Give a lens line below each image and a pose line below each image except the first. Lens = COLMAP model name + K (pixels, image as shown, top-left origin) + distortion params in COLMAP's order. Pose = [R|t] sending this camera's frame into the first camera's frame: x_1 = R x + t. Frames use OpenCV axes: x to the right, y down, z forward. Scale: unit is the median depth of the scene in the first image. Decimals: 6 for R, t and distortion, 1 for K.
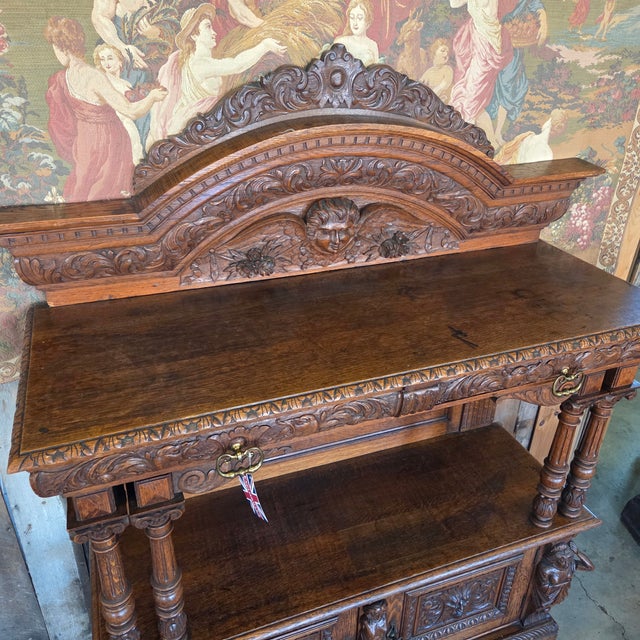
lens RADIAL K [[575.4, 0, 319.4], [0, 575.4, 324.8], [0, 0, 1]] dist [0.072578, -0.066580]
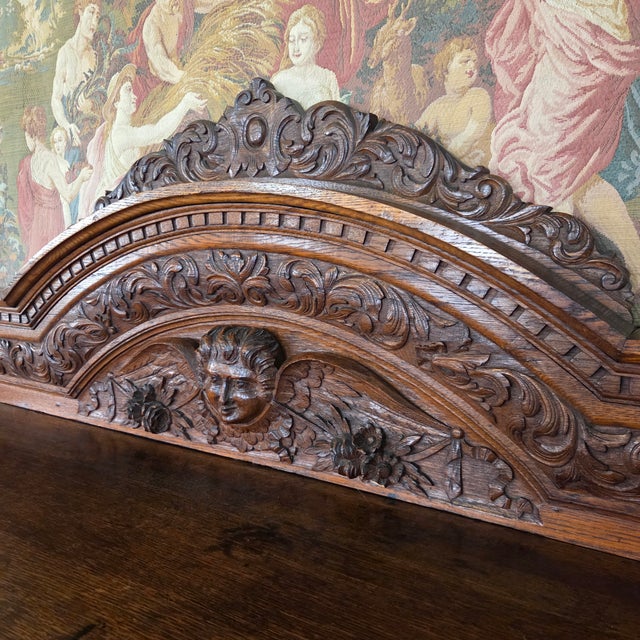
lens RADIAL K [[575.4, 0, 312.6], [0, 575.4, 322.9], [0, 0, 1]] dist [0.072578, -0.066580]
pose [[0.598629, 0.063342, -0.798518, 0.485797], [-0.397123, 0.889204, -0.227178, -0.111881], [0.695656, 0.453105, 0.557458, 0.681571]]
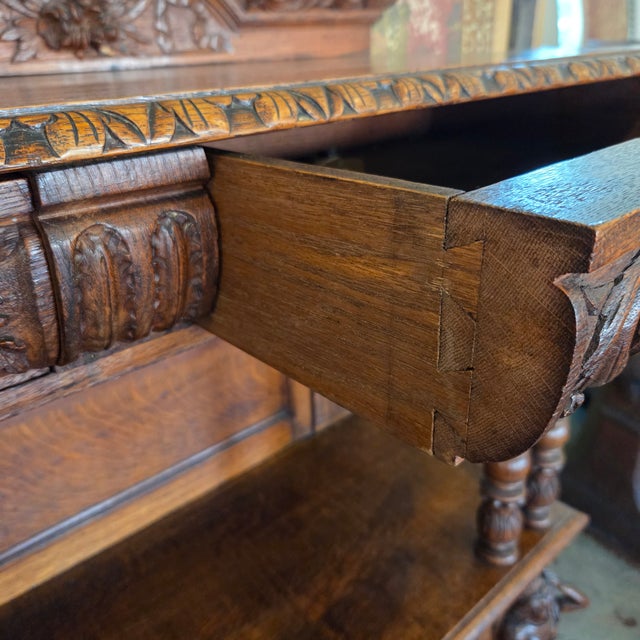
lens RADIAL K [[594.2, 0, 316.0], [0, 594.2, 315.4], [0, 0, 1]] dist [0.008382, 0.000000]
pose [[0.934878, -0.196337, 0.295729, 0.125166], [0.219707, 0.974402, -0.047639, 0.134798], [-0.278806, 0.109511, 0.954083, 0.572807]]
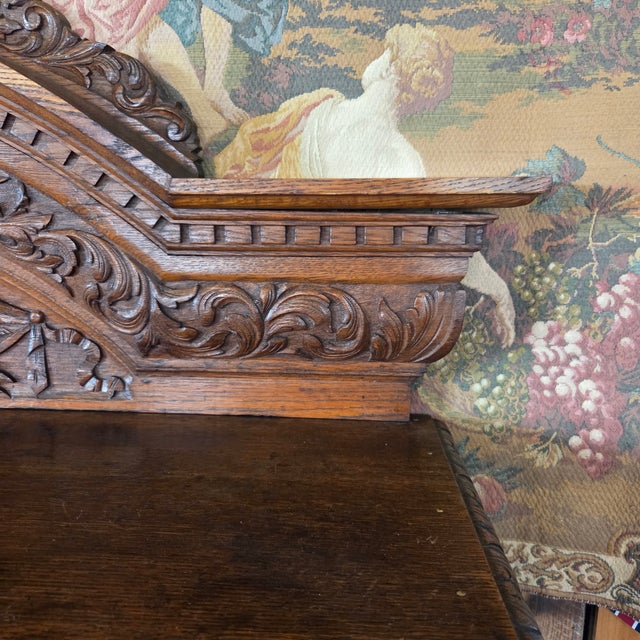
lens RADIAL K [[575.4, 0, 323.6], [0, 575.4, 317.0], [0, 0, 1]] dist [0.072578, -0.066580]
pose [[0.910357, 0.058451, -0.409675, 0.533501], [-0.197190, 0.931628, -0.305263, -0.101443], [0.363822, 0.358682, 0.859640, 0.781694]]
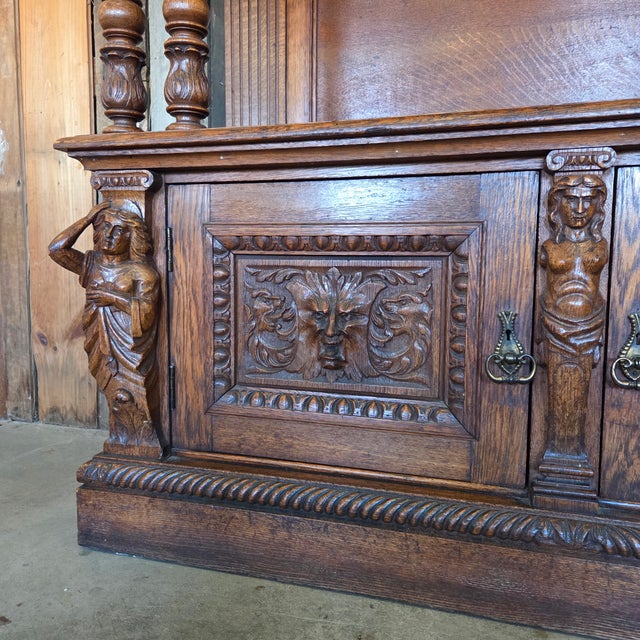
lens RADIAL K [[575.4, 0, 314.7], [0, 575.4, 317.3], [0, 0, 1]] dist [0.072578, -0.066580]
pose [[0.792046, 0.042644, -0.608971, 0.214717], [-0.286984, 0.906462, -0.309783, 0.768868], [0.538799, 0.420128, 0.730198, 0.627288]]
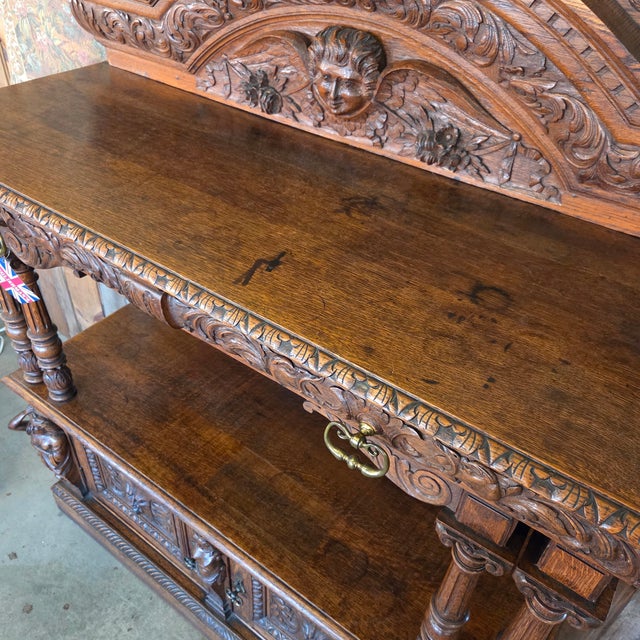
lens RADIAL K [[575.4, 0, 315.4], [0, 575.4, 315.7], [0, 0, 1]] dist [0.072578, -0.066580]
pose [[0.548276, 0.531462, -0.645710, 0.572734], [-0.436878, 0.840394, 0.320743, -0.129236], [0.713114, 0.106241, 0.692951, 0.503820]]
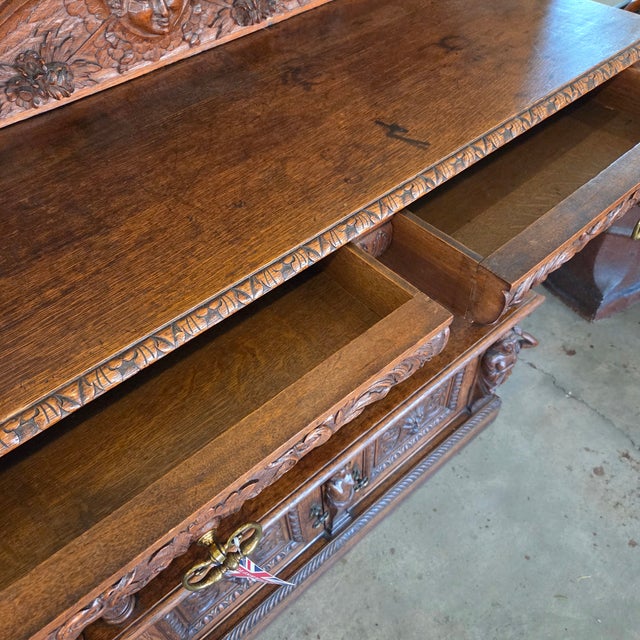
lens RADIAL K [[575.4, 0, 325.2], [0, 575.4, 320.7], [0, 0, 1]] dist [0.072578, -0.066580]
pose [[0.939232, -0.292336, 0.179952, -0.014499], [0.212068, 0.906332, 0.365498, -0.038162], [-0.269945, -0.305125, 0.913252, 0.286348]]
